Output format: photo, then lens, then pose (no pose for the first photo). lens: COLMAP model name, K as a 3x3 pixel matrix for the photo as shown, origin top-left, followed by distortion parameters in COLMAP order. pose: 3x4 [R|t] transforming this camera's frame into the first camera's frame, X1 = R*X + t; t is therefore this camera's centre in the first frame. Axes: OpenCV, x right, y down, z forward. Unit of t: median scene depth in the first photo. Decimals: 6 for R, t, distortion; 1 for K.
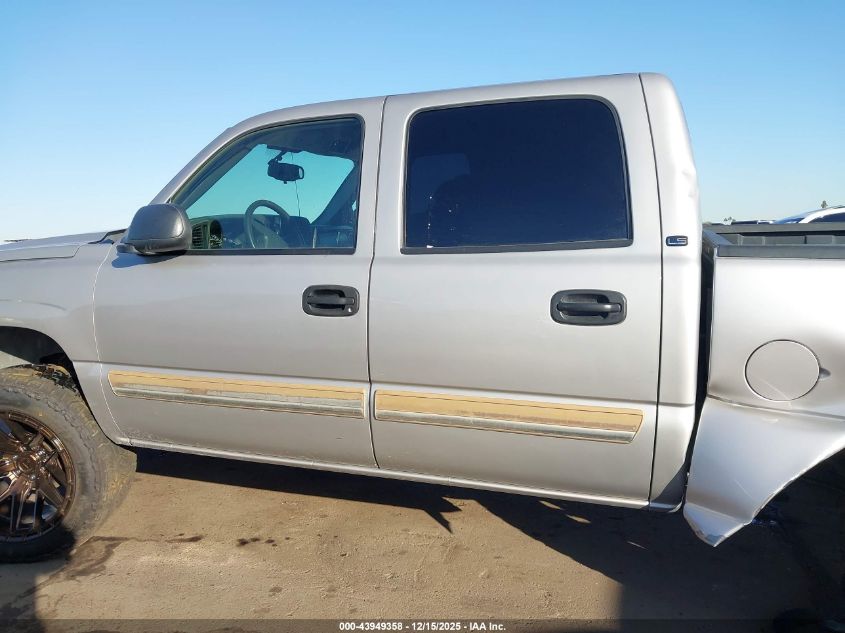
lens RADIAL K [[692.3, 0, 422.5], [0, 692.3, 316.5], [0, 0, 1]] dist [0.004166, 0.005168]
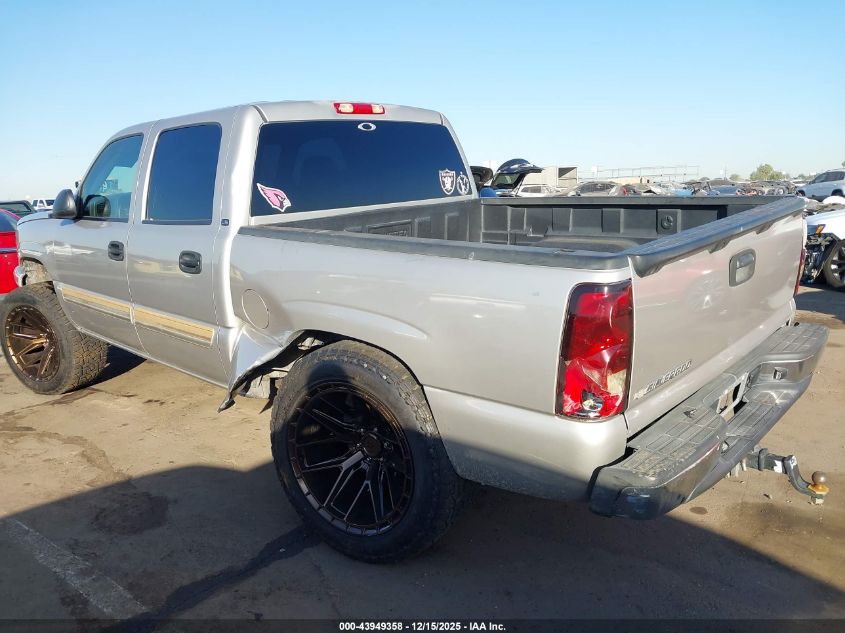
lens RADIAL K [[673.7, 0, 410.1], [0, 673.7, 316.9], [0, 0, 1]] dist [0.092822, -0.106453]
pose [[0.912369, 0.082845, -0.400899, 0.971127], [-0.050477, 0.994602, 0.090656, -0.040402], [0.406246, -0.062476, 0.911626, -0.180936]]
